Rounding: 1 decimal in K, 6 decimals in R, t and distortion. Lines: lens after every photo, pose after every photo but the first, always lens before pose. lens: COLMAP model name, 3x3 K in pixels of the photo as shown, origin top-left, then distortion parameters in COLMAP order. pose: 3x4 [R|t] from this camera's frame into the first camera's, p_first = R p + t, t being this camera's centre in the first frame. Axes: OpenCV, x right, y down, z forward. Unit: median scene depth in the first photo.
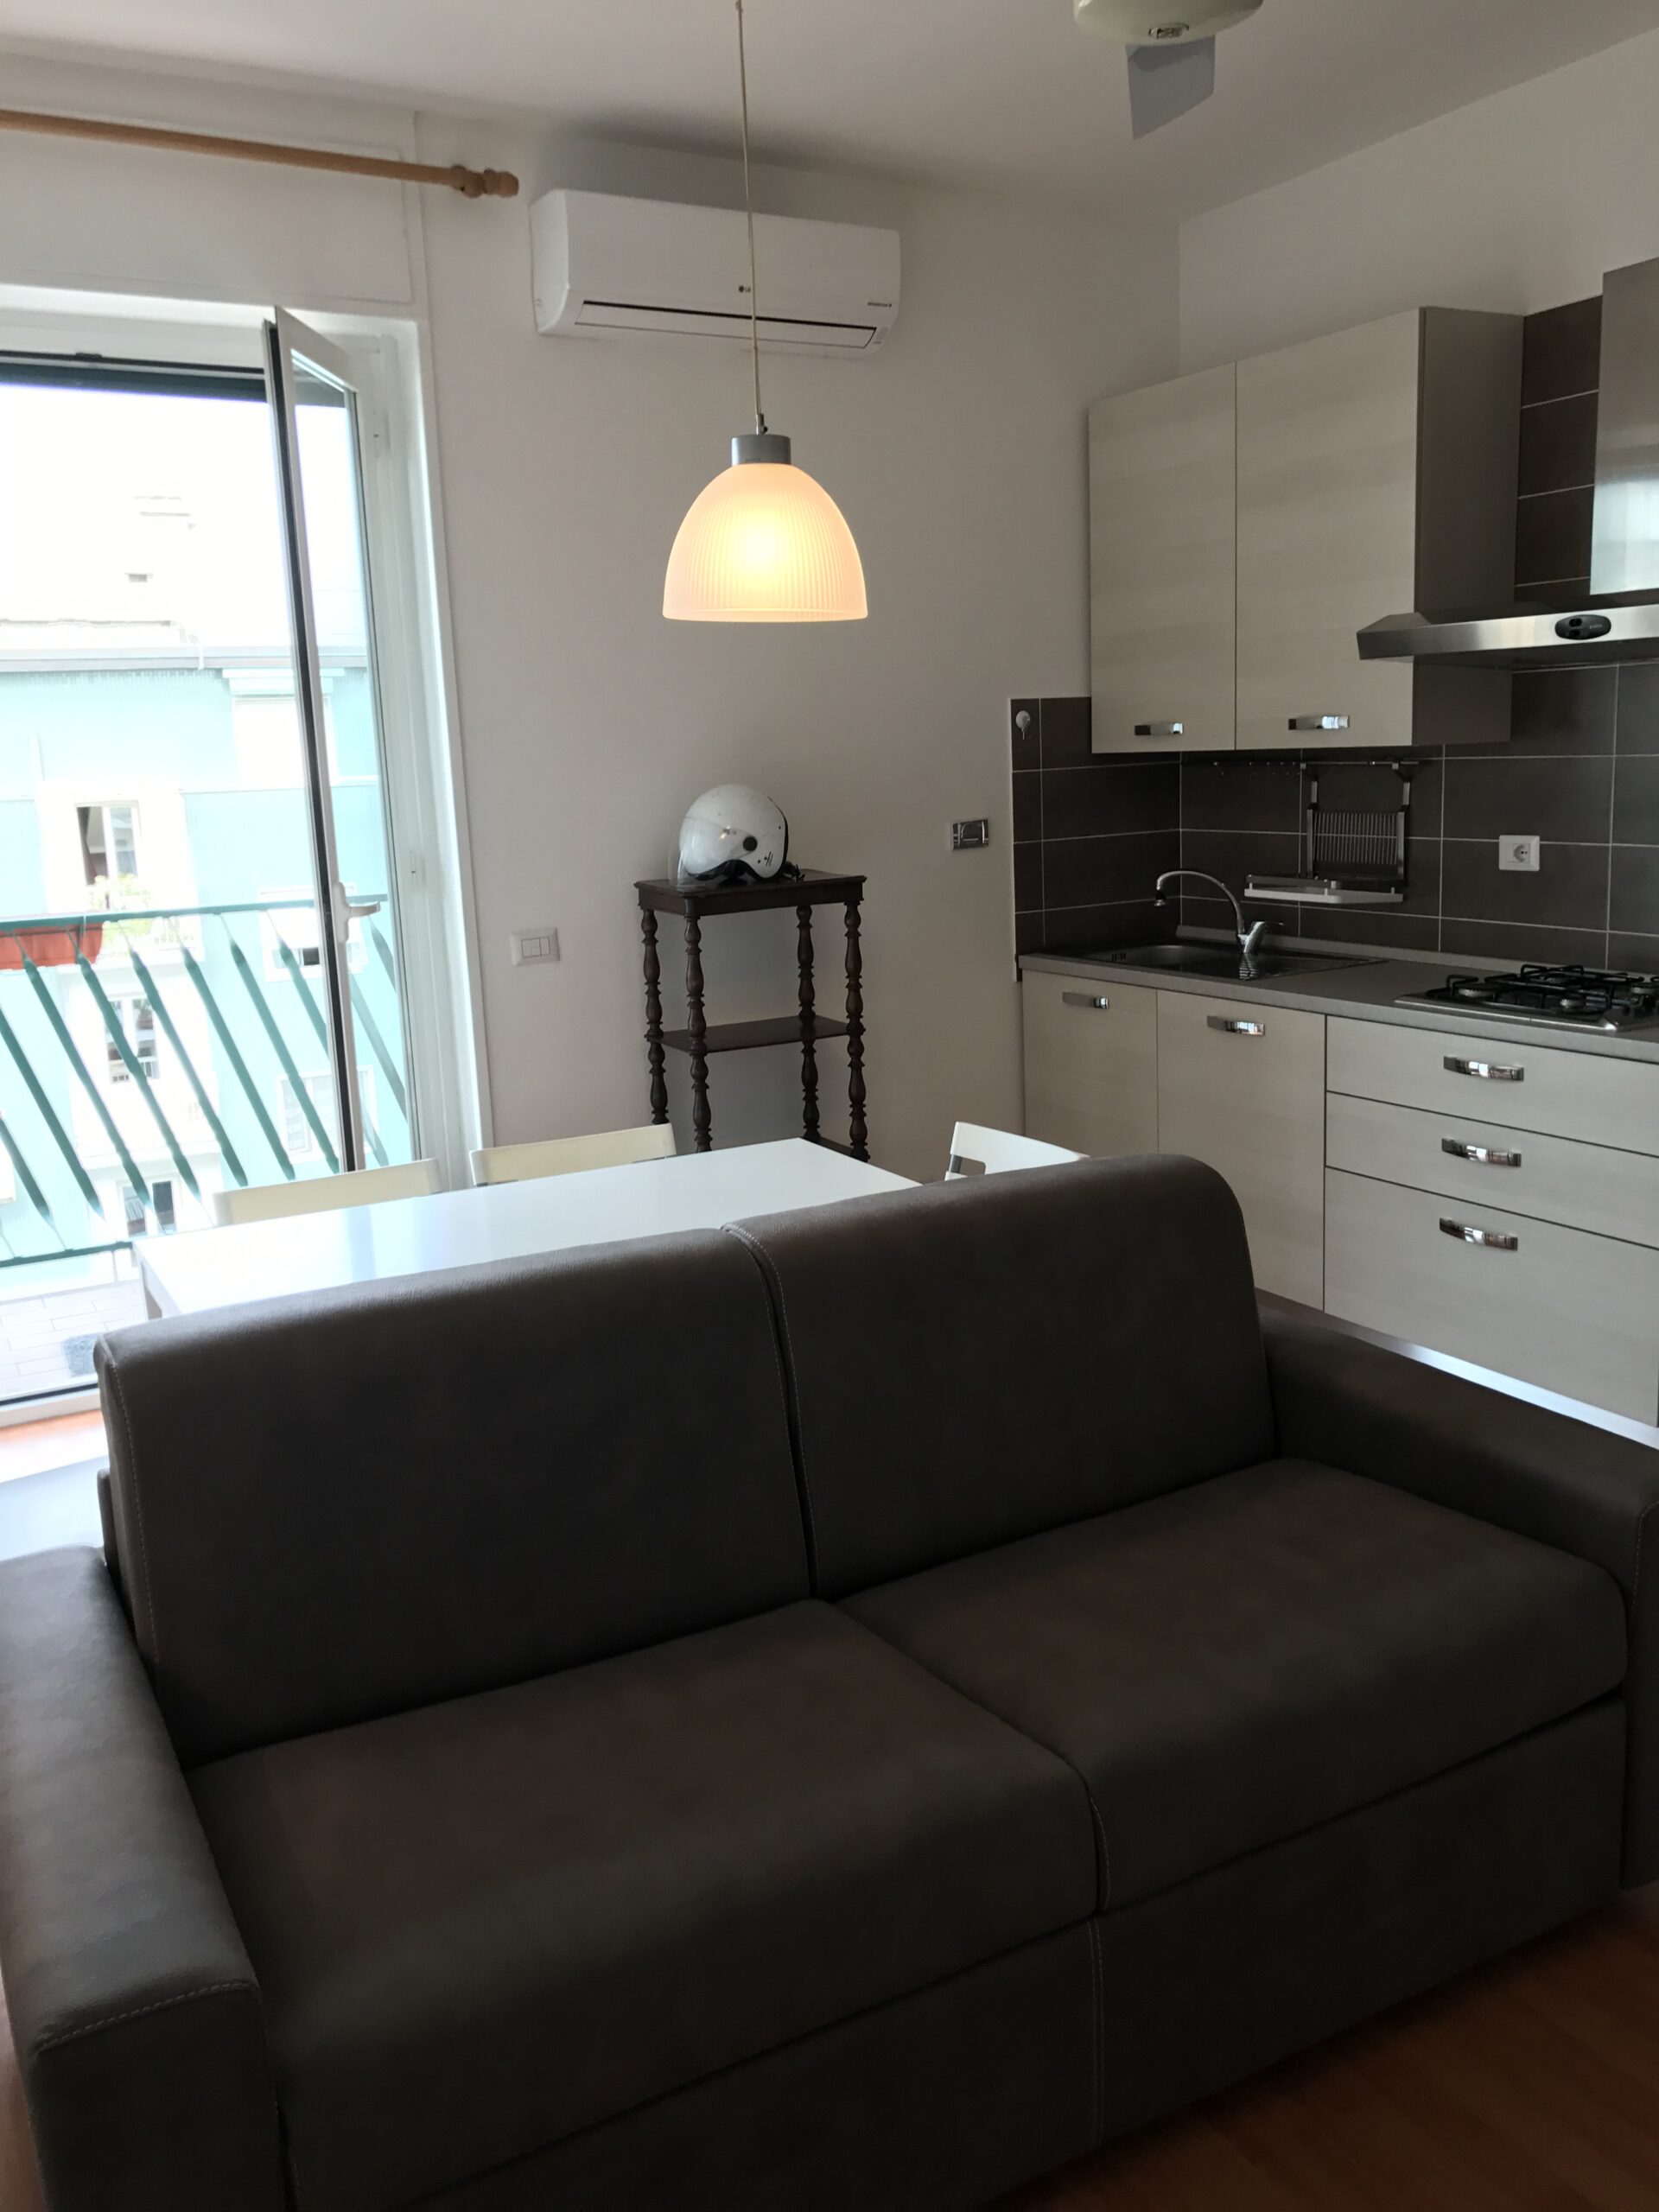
lens RADIAL K [[1826.3, 0, 834.6], [0, 1826.3, 1098.8], [0, 0, 1]] dist [0.018671, -0.013912]
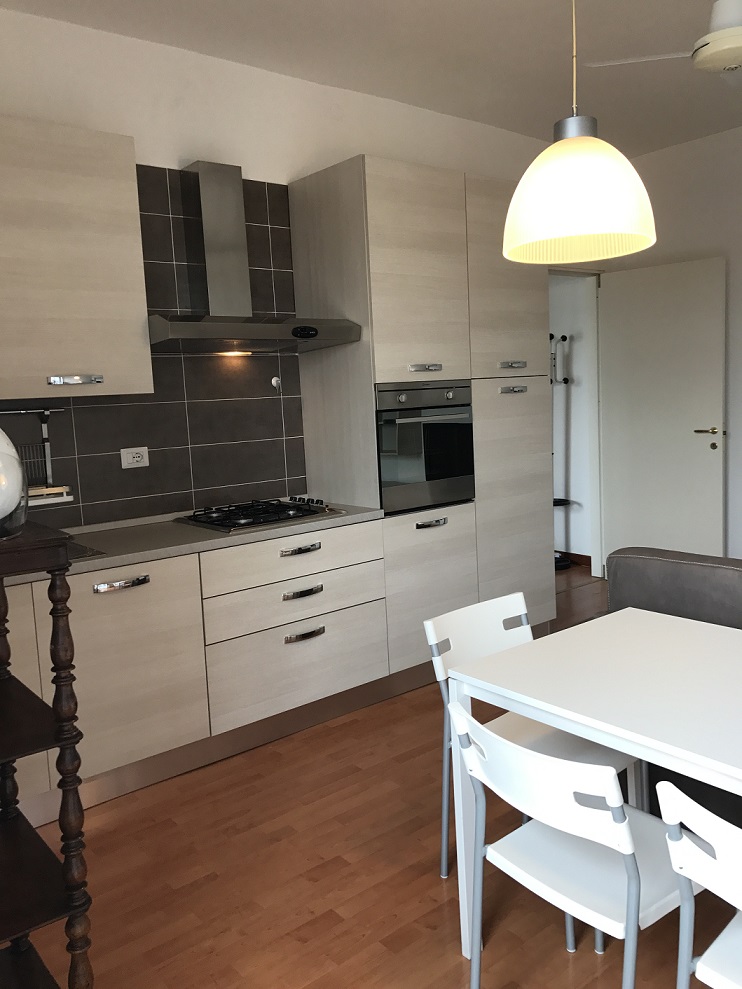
lens RADIAL K [[819.5, 0, 373.5], [0, 819.5, 484.4], [0, 0, 1]] dist [0.062418, -0.049353]
pose [[-0.177778, -0.066878, 0.981796, -0.469191], [0.243878, 0.963571, 0.109796, -0.145736], [-0.953372, 0.258958, -0.154991, 0.942362]]
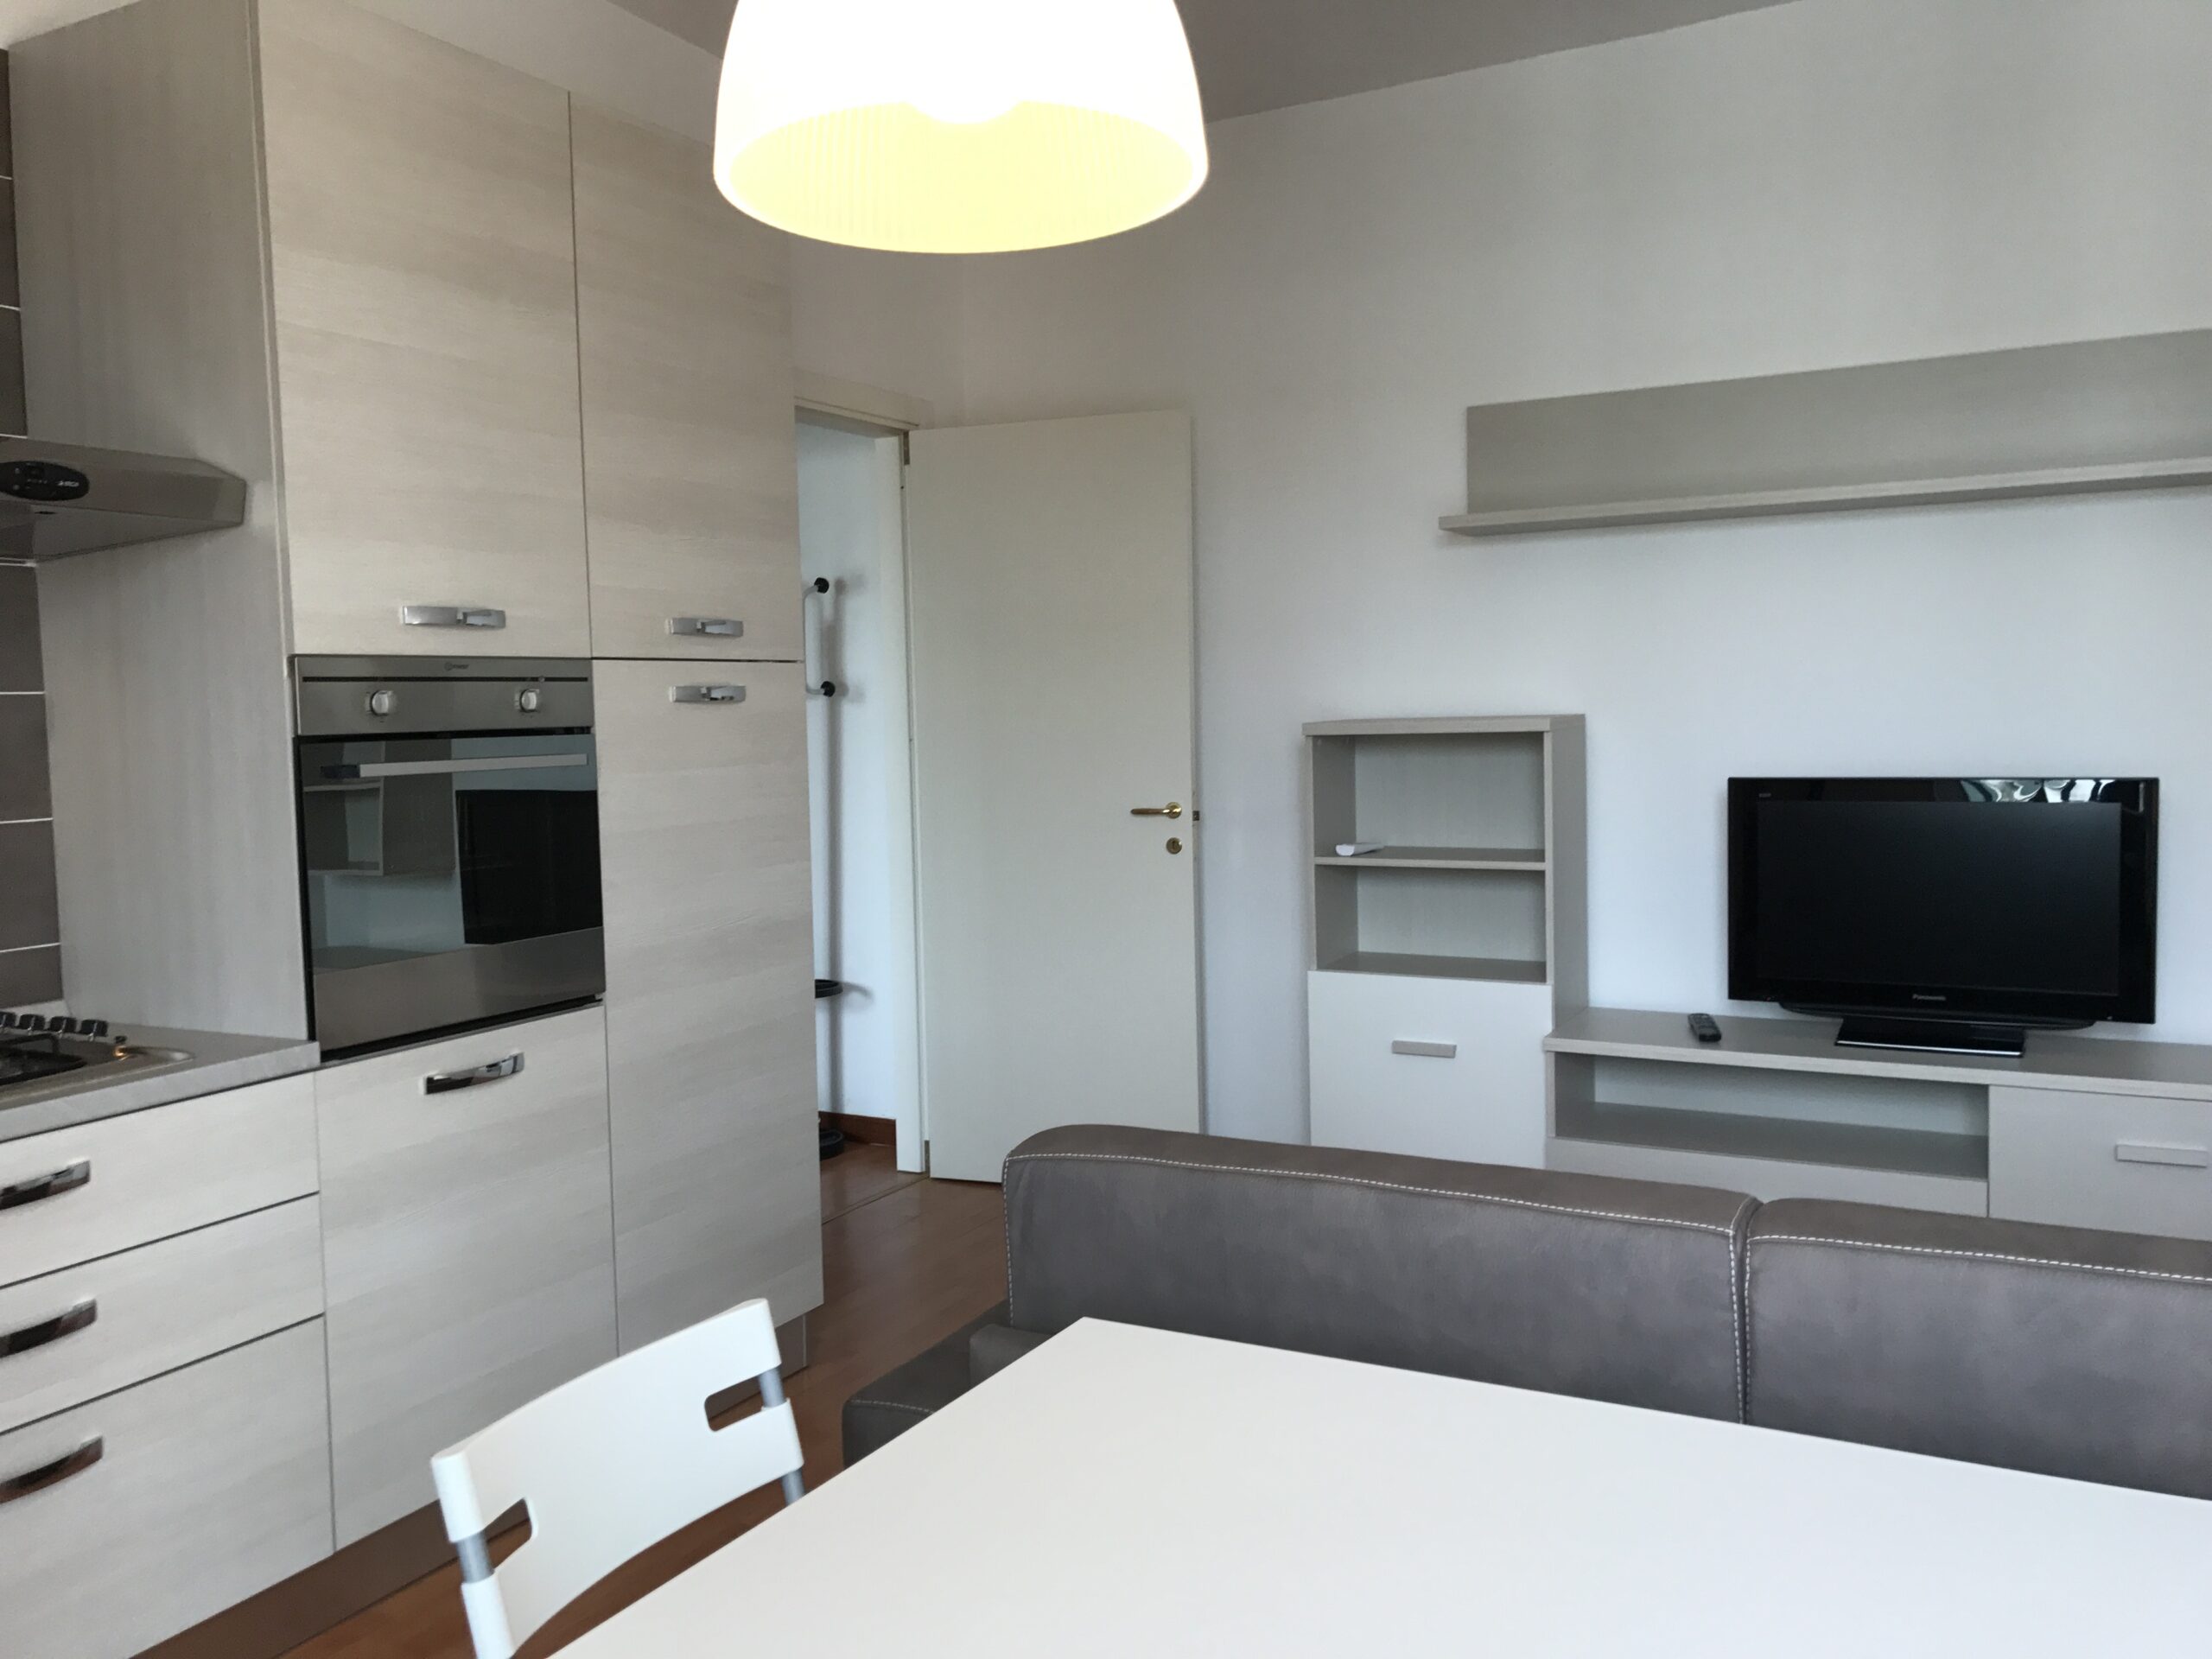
lens RADIAL K [[1817.6, 0, 1094.9], [0, 1817.6, 800.6], [0, 0, 1]] dist [0.021159, -0.010229]
pose [[-0.540304, 0.005847, 0.841450, -0.297379], [0.206689, 0.970263, 0.125975, -0.126697], [-0.815691, 0.241983, -0.525445, 0.896963]]
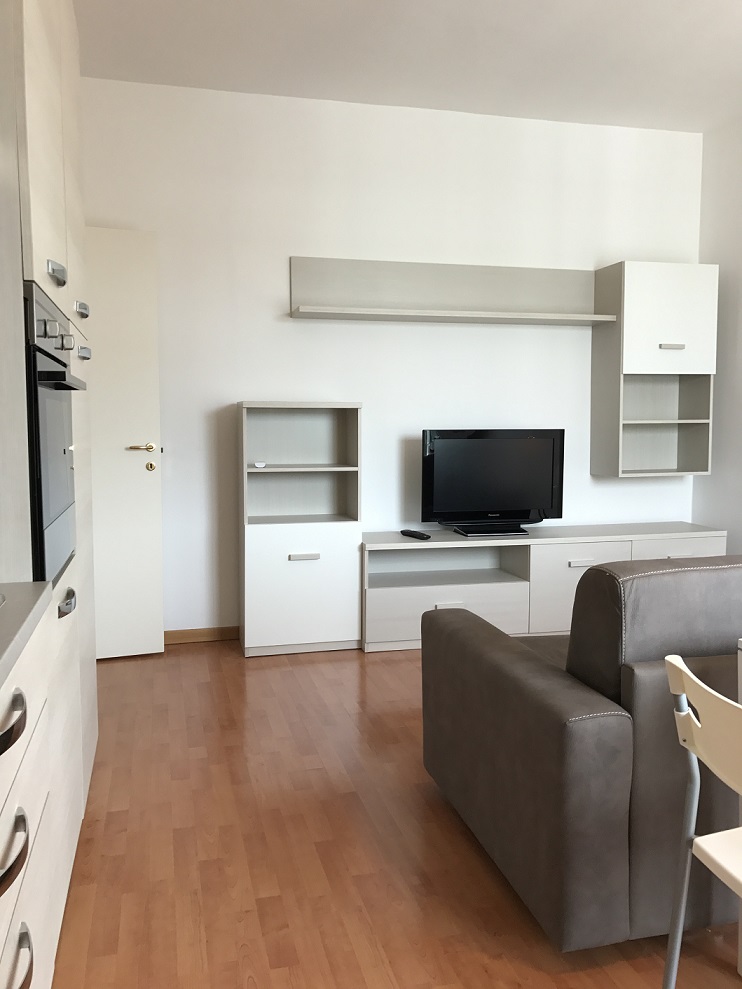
lens RADIAL K [[819.0, 0, 372.3], [0, 819.0, 482.6], [0, 0, 1]] dist [0.025648, -0.017213]
pose [[-0.968060, 0.018833, 0.250012, 0.134234], [0.084465, 0.963382, 0.254481, -0.150877], [-0.236065, 0.267470, -0.934202, 1.109447]]
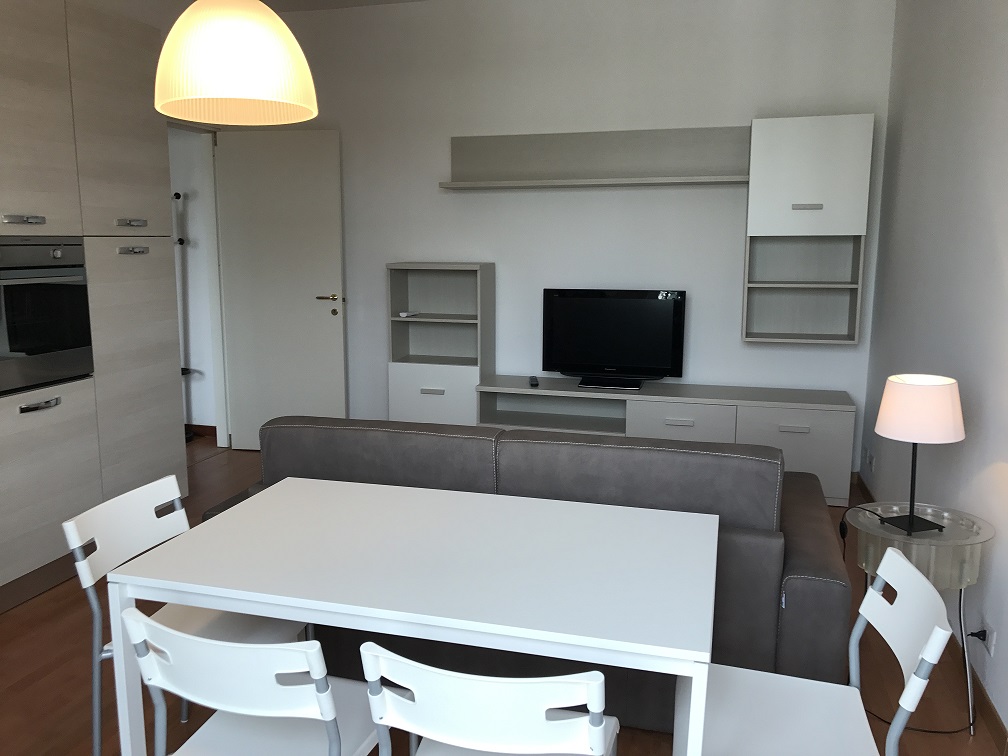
lens RADIAL K [[834.8, 0, 501.3], [0, 834.8, 370.5], [0, 0, 1]] dist [0.025648, -0.017213]
pose [[-0.713271, -0.072830, 0.697094, -0.448055], [0.162140, 0.950462, 0.265203, -0.158522], [-0.681876, 0.302188, -0.666129, 0.971878]]
